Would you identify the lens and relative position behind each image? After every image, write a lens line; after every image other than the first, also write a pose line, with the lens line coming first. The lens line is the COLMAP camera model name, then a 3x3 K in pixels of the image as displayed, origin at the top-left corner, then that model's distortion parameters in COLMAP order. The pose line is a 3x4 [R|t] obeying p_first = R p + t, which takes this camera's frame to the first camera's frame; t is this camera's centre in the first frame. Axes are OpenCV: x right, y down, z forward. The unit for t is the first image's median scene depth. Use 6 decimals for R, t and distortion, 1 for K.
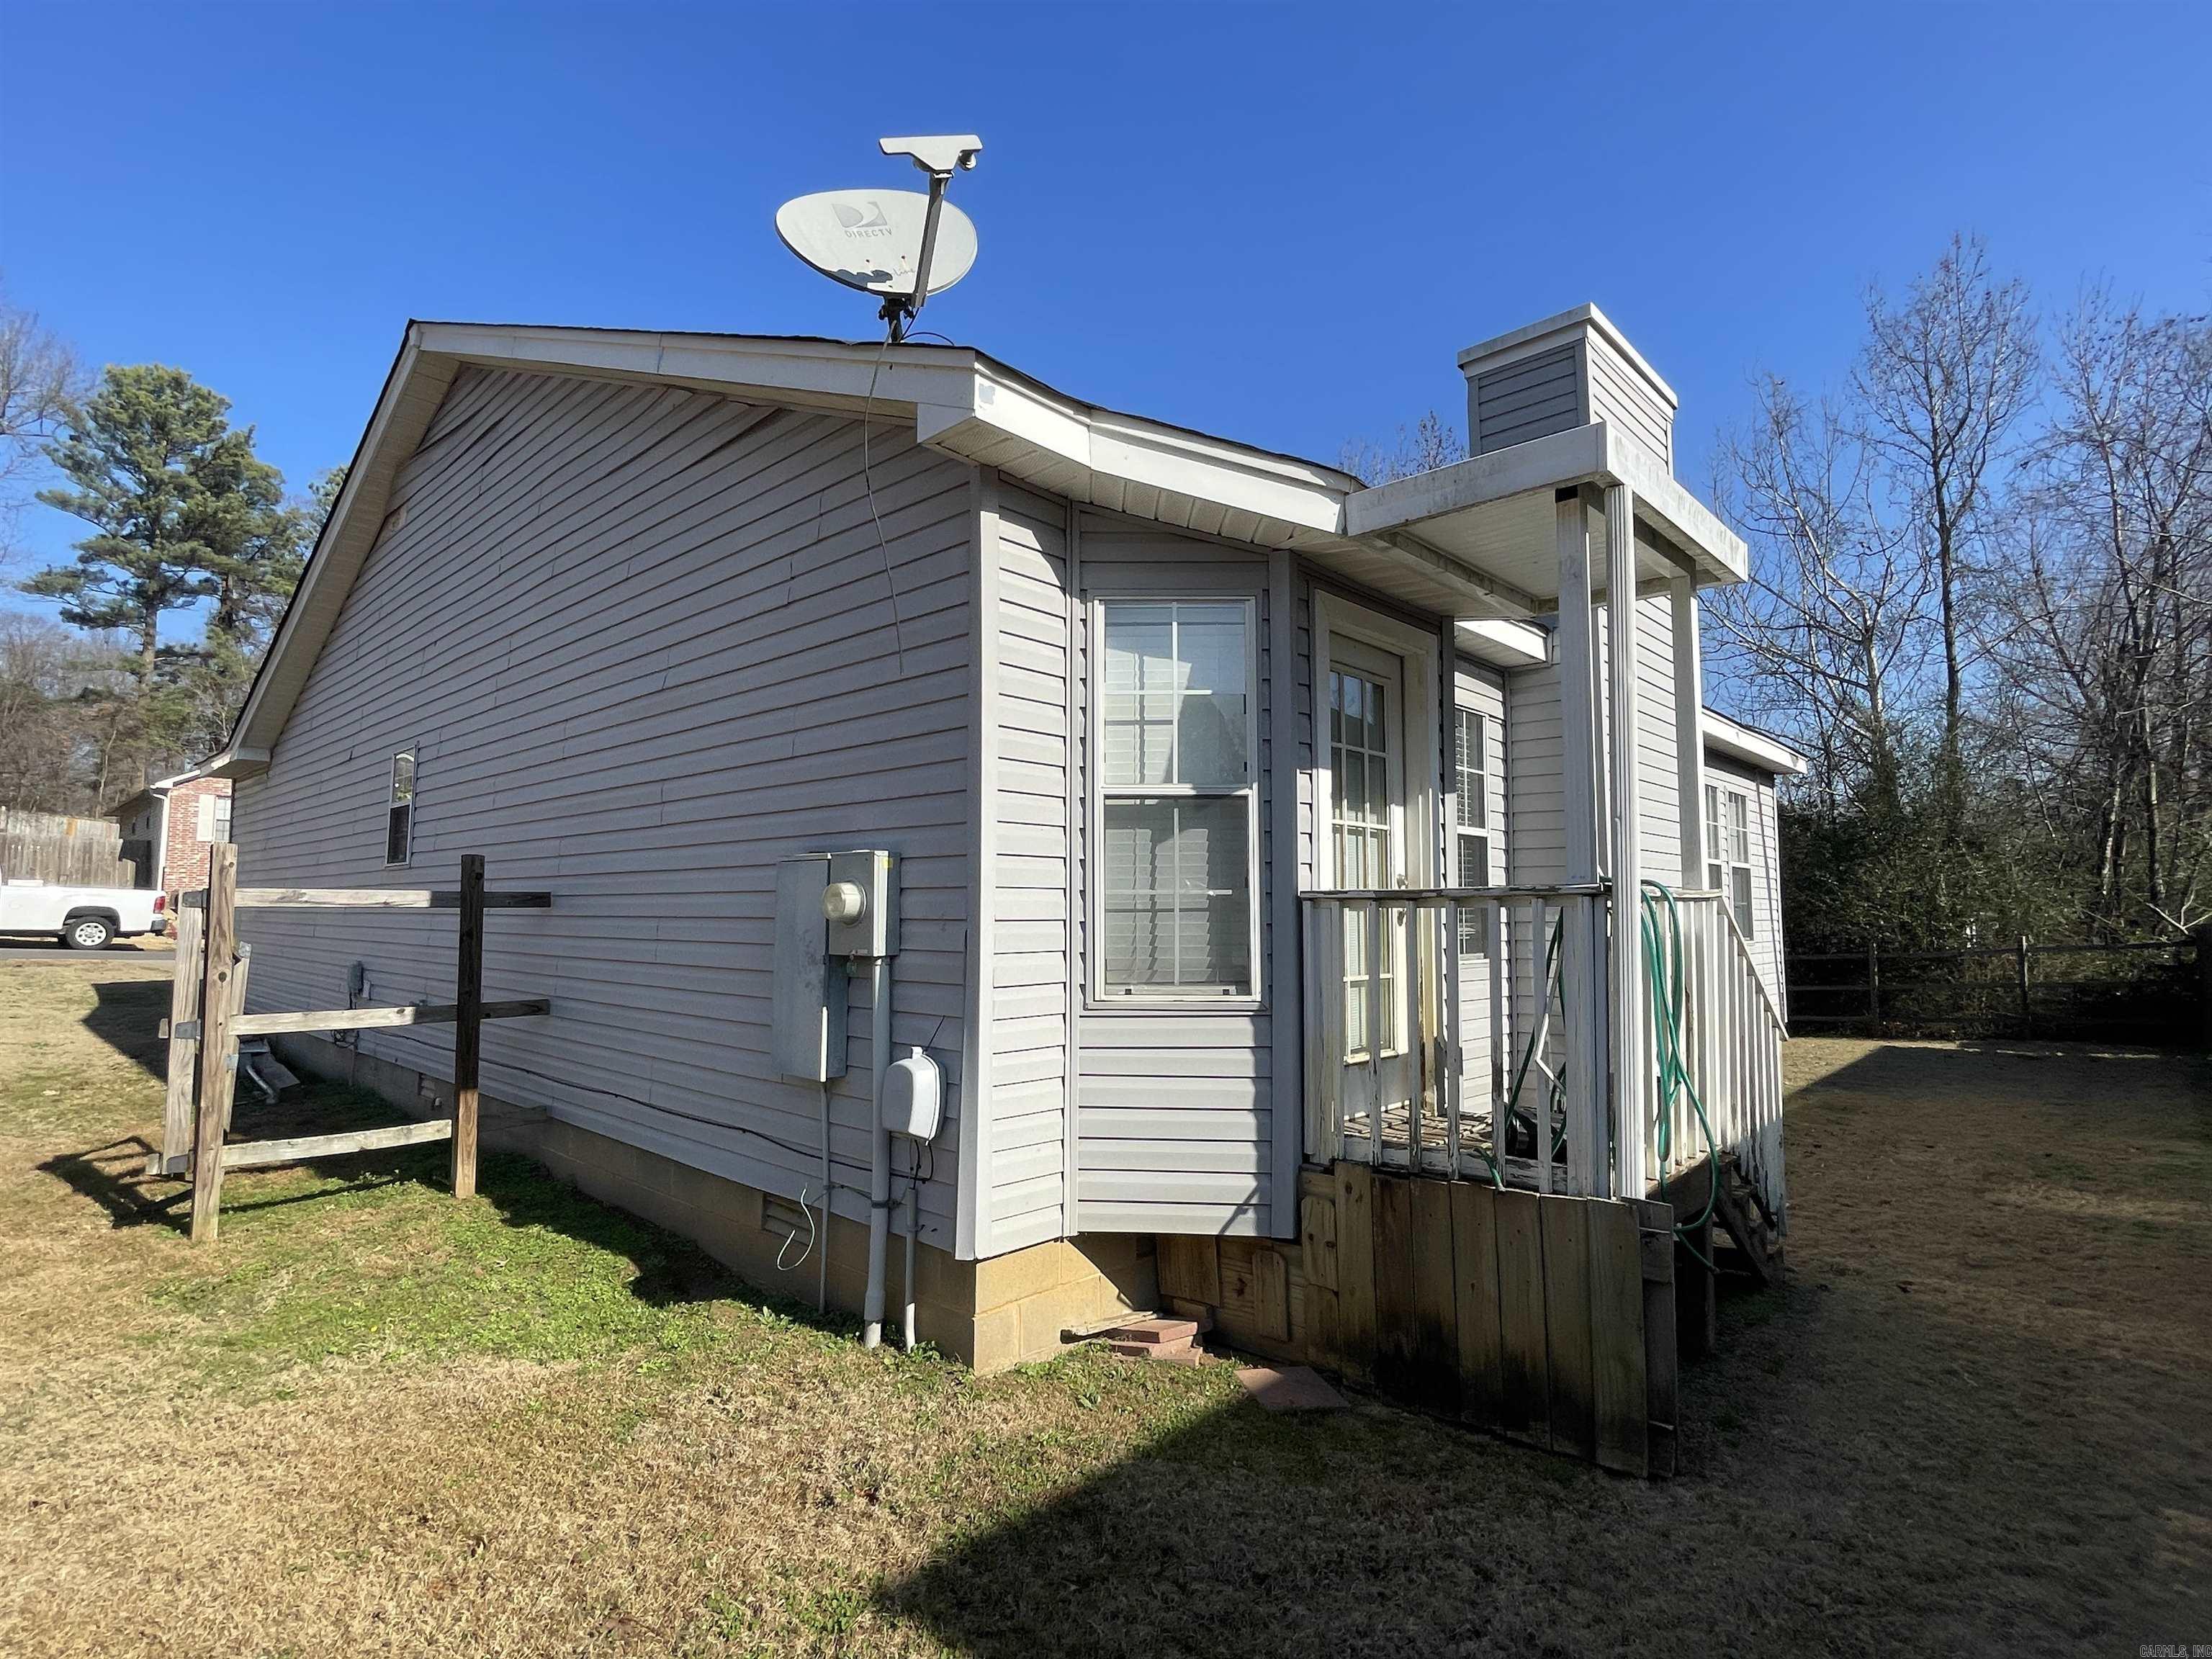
lens RADIAL K [[1107.4, 0, 1099.0], [0, 1107.4, 820.7], [0, 0, 1]] dist [-0.002629, 0.000928]
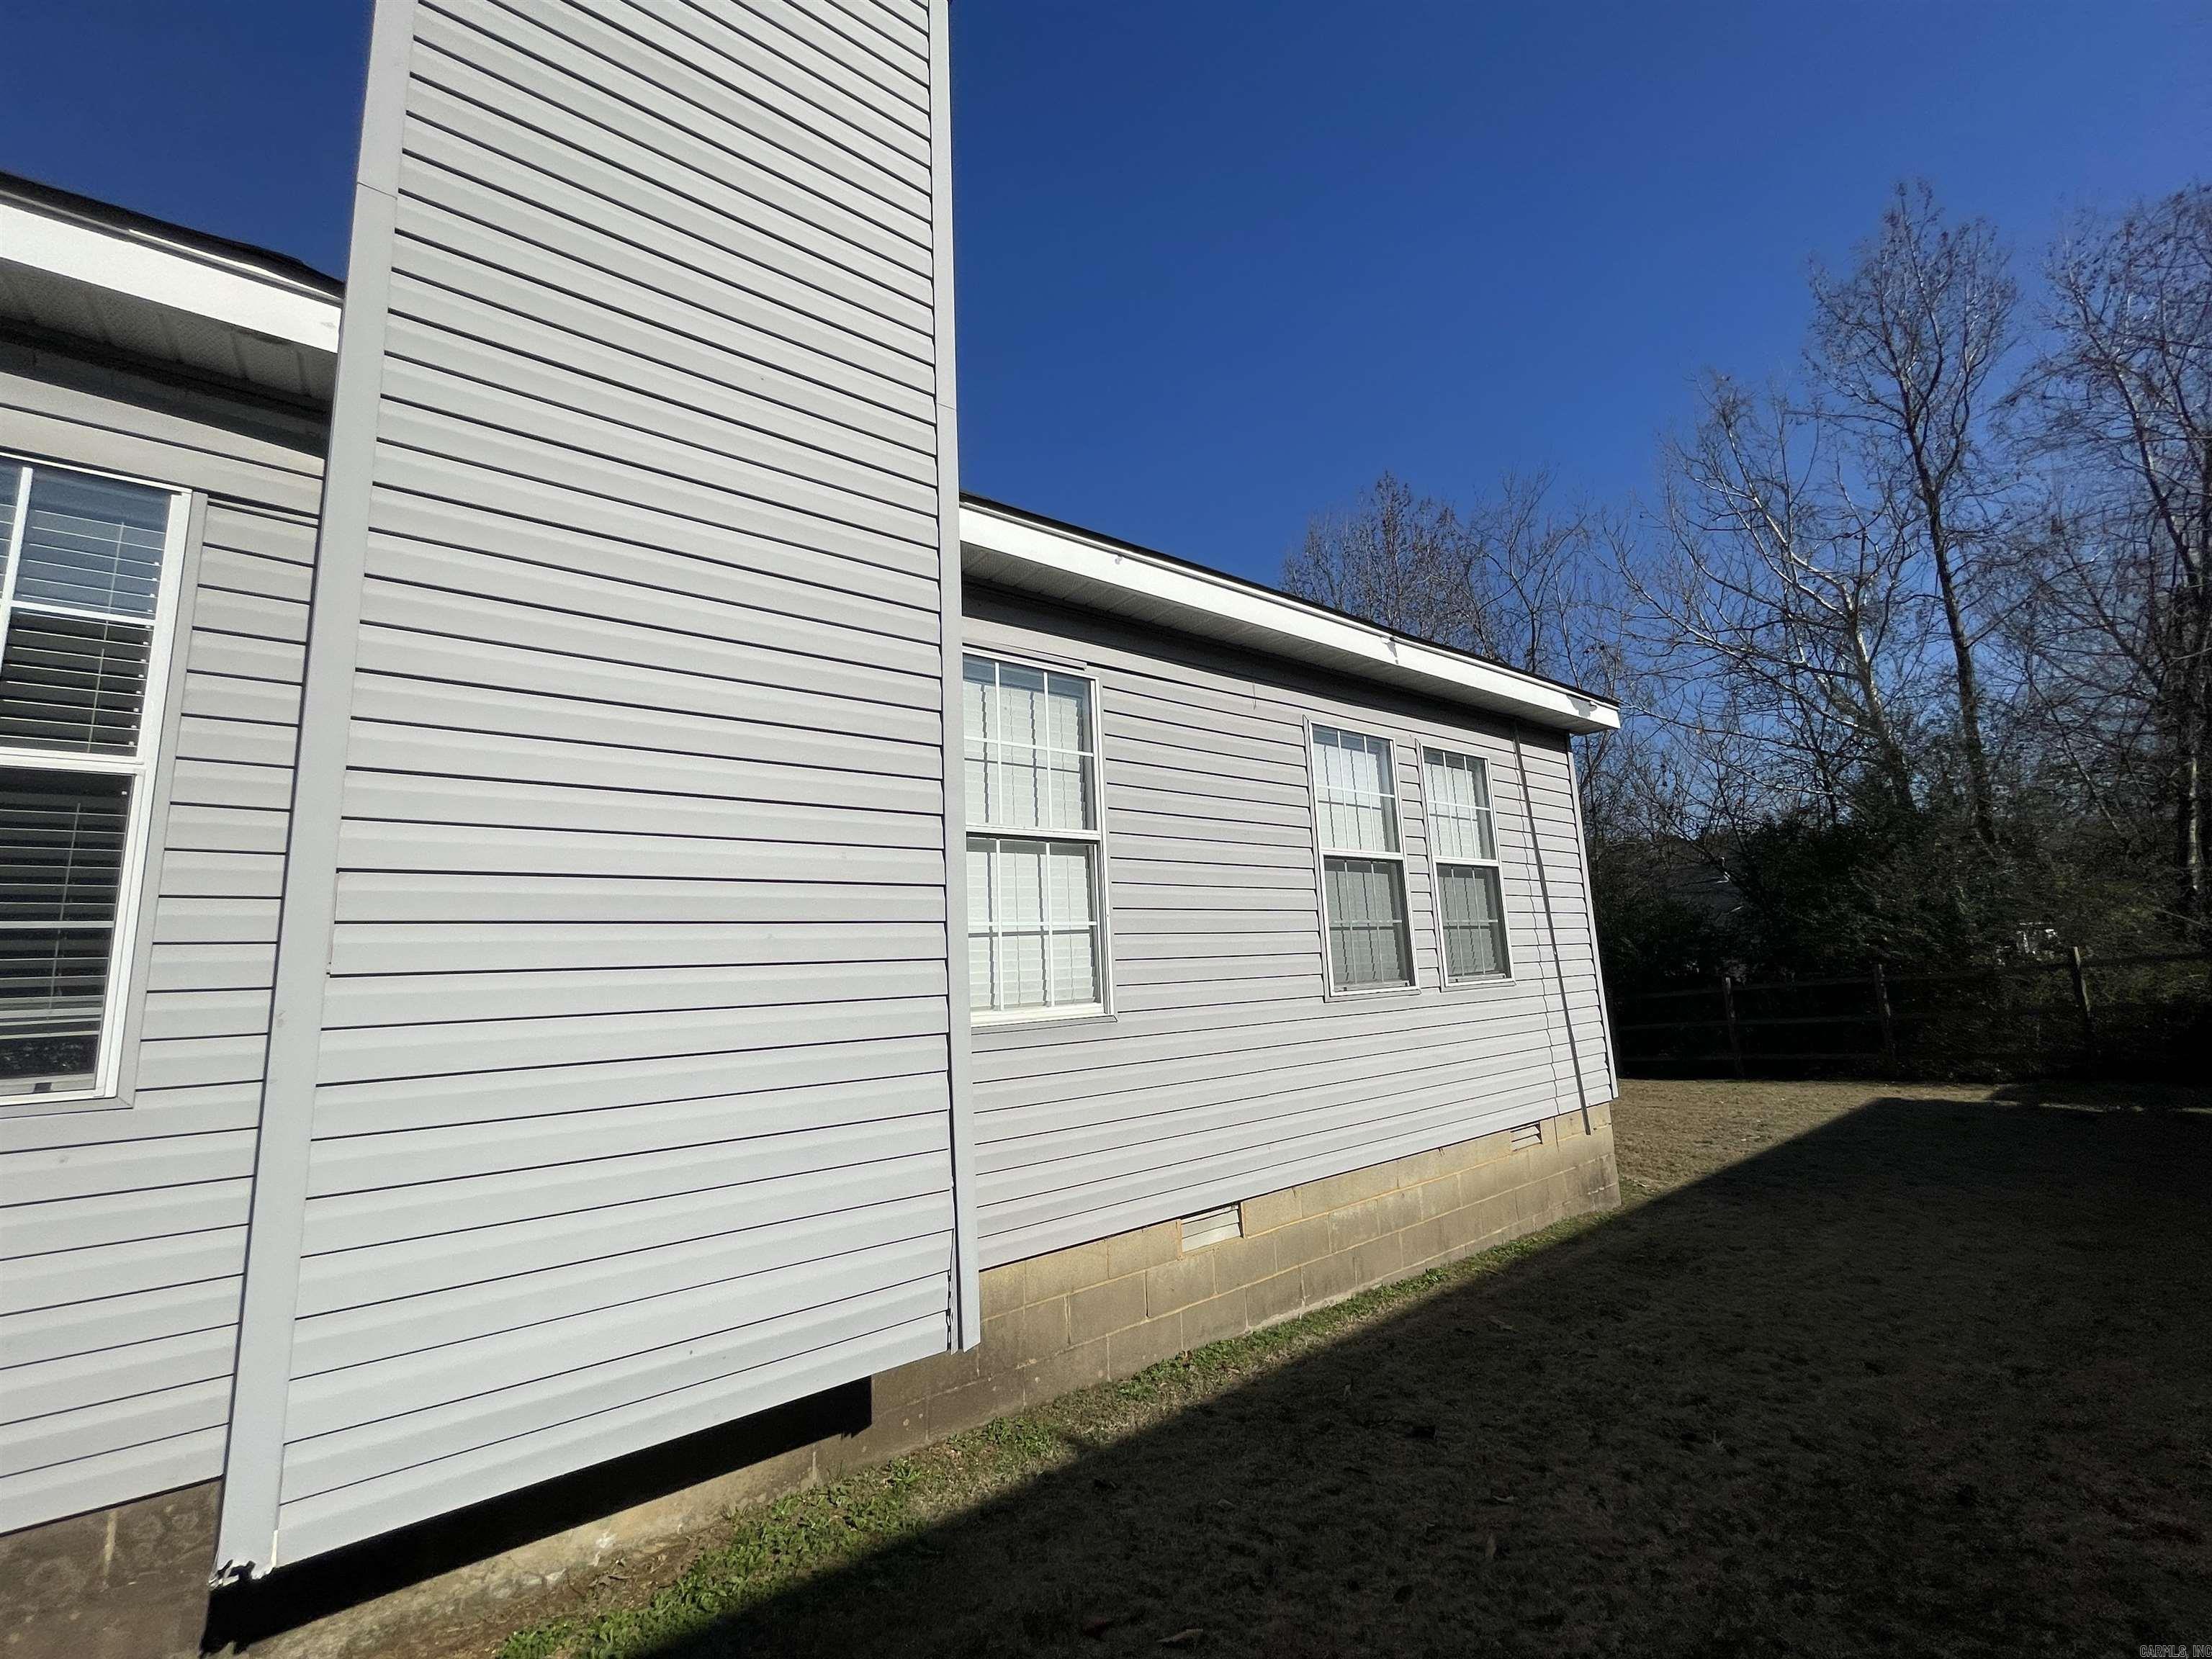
lens RADIAL K [[897.6, 0, 1100.3], [0, 897.6, 825.4], [0, 0, 1]] dist [-0.005151, 0.000519]
pose [[0.985063, -0.071112, -0.156826, 0.997797], [0.059342, 0.995146, -0.078506, 0.105514], [0.161648, 0.068027, 0.984501, 0.991083]]
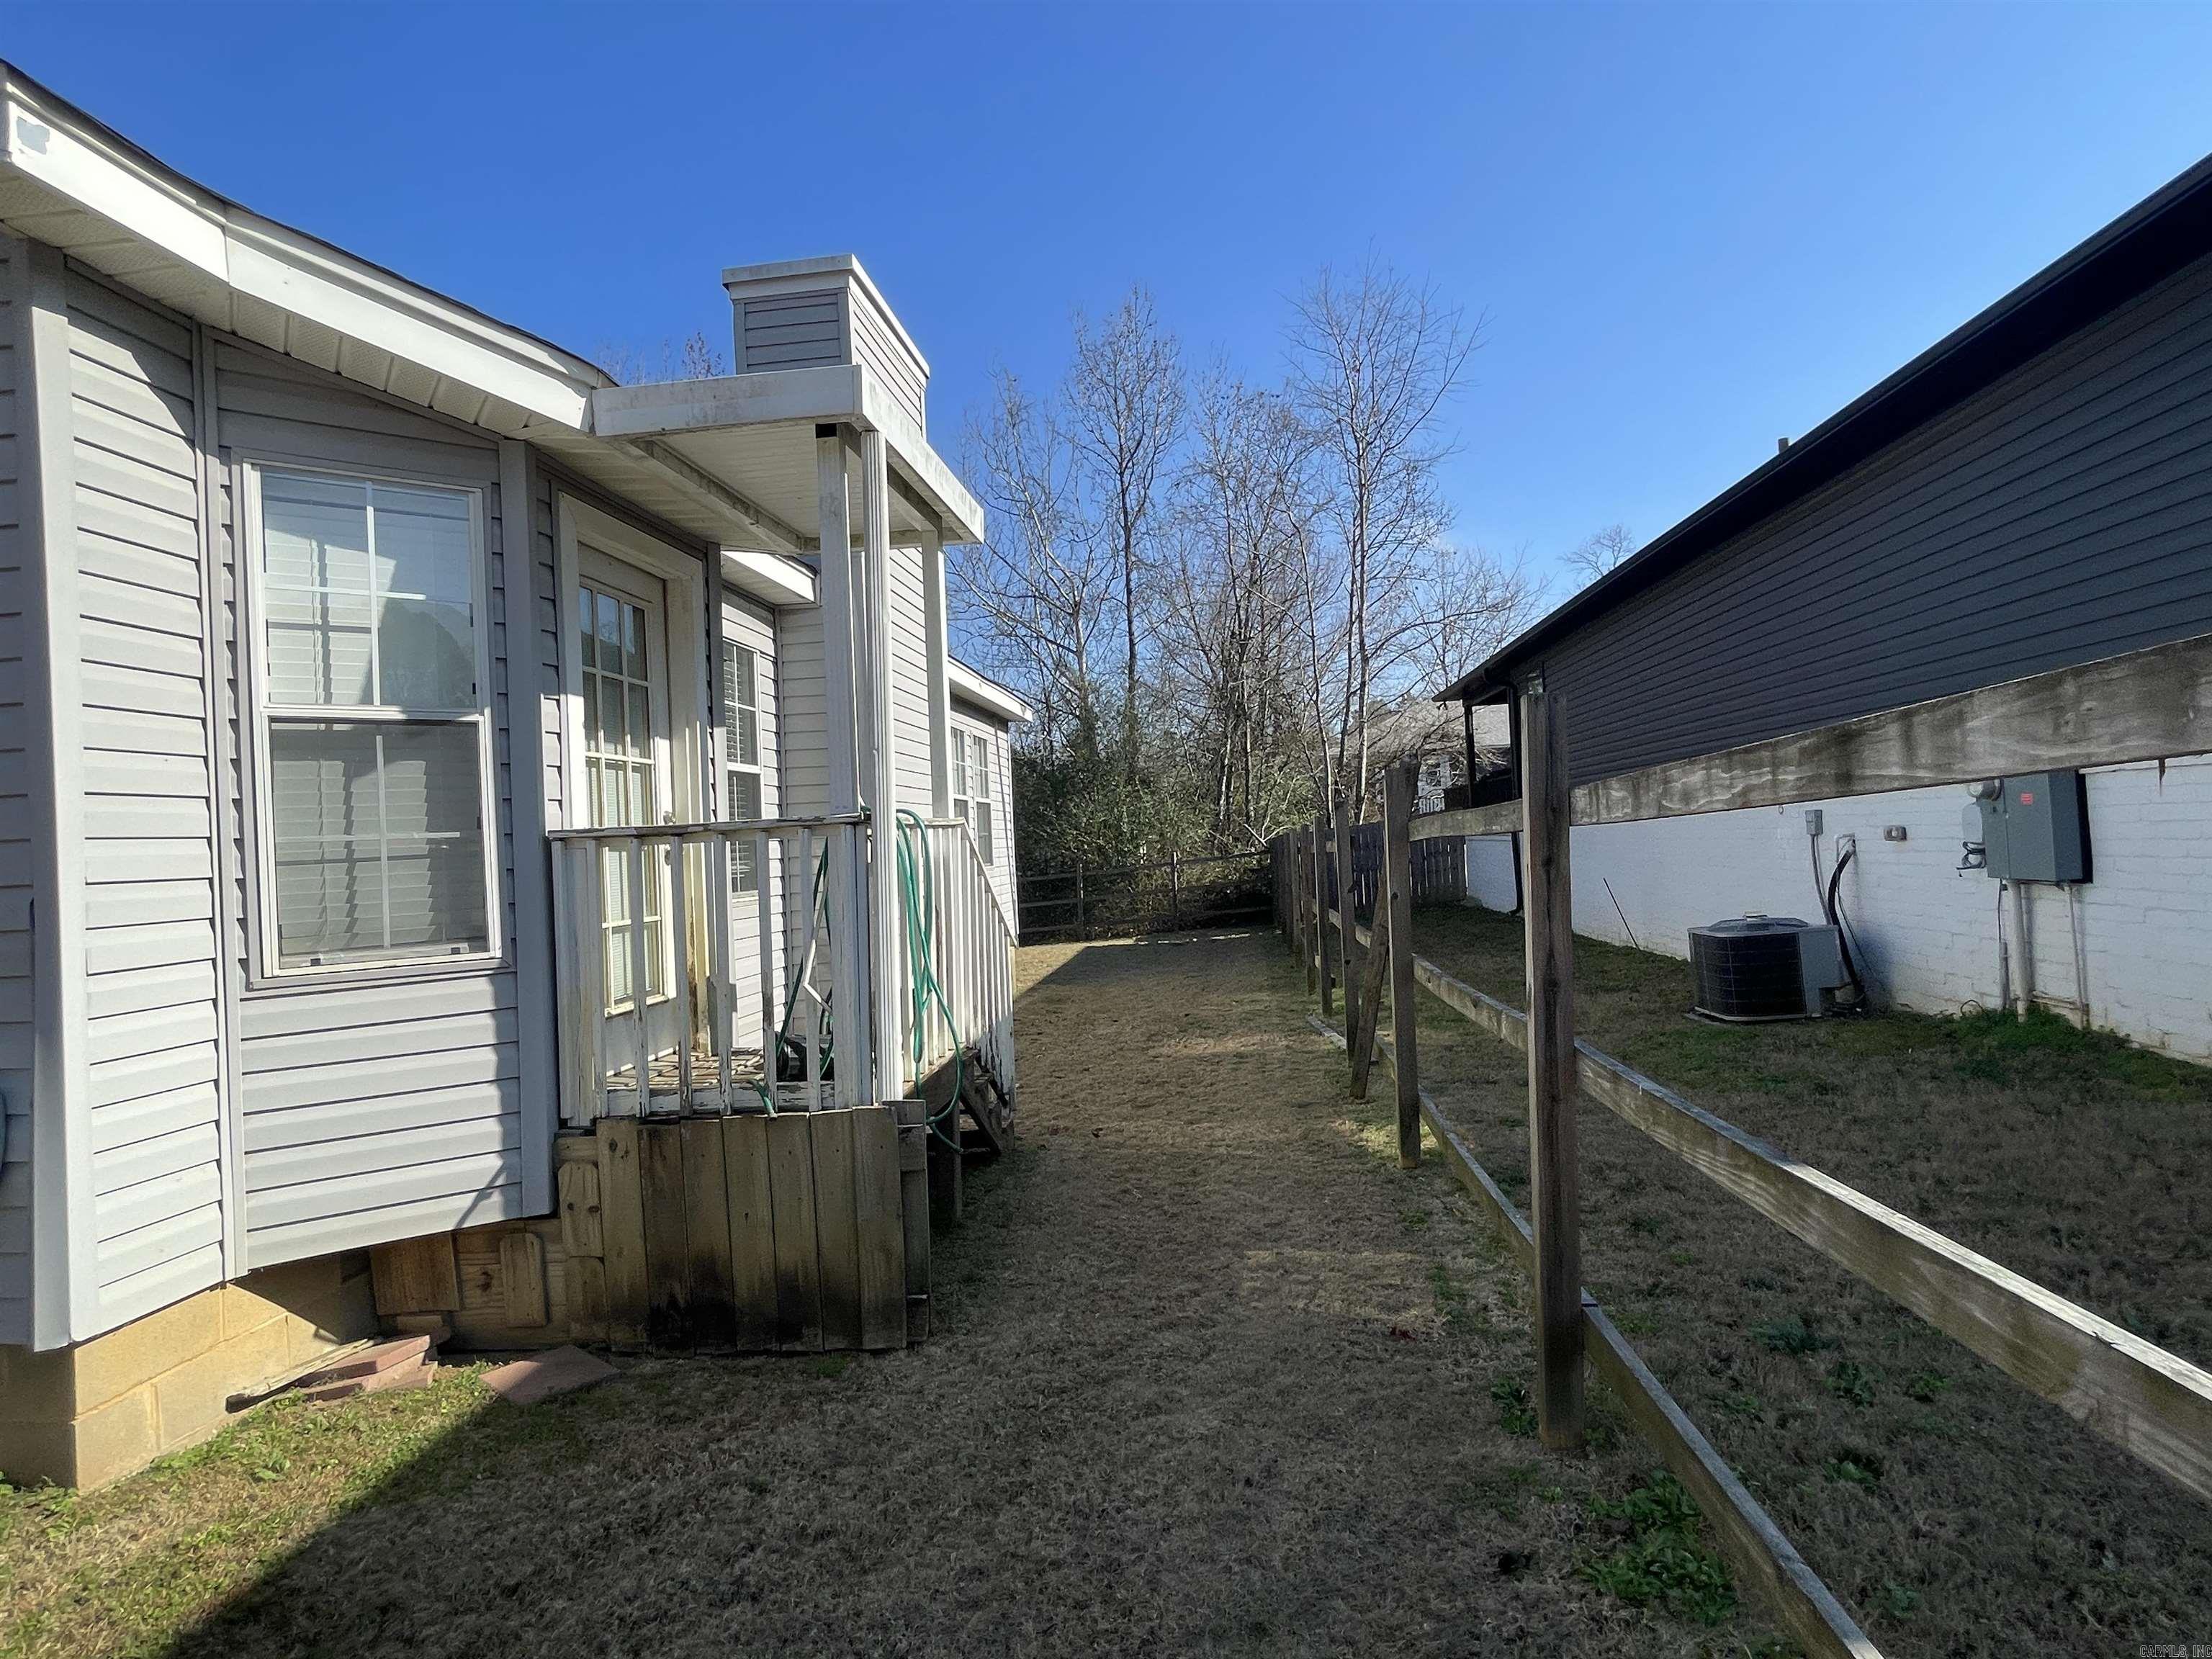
lens RADIAL K [[1107.4, 0, 1118.3], [0, 1107.4, 824.4], [0, 0, 1]] dist [-0.002629, 0.000928]
pose [[0.799374, -0.030394, 0.600065, 0.011167], [-0.002140, 0.998569, 0.053429, 0.008039], [-0.600830, -0.043994, 0.798165, 0.007438]]
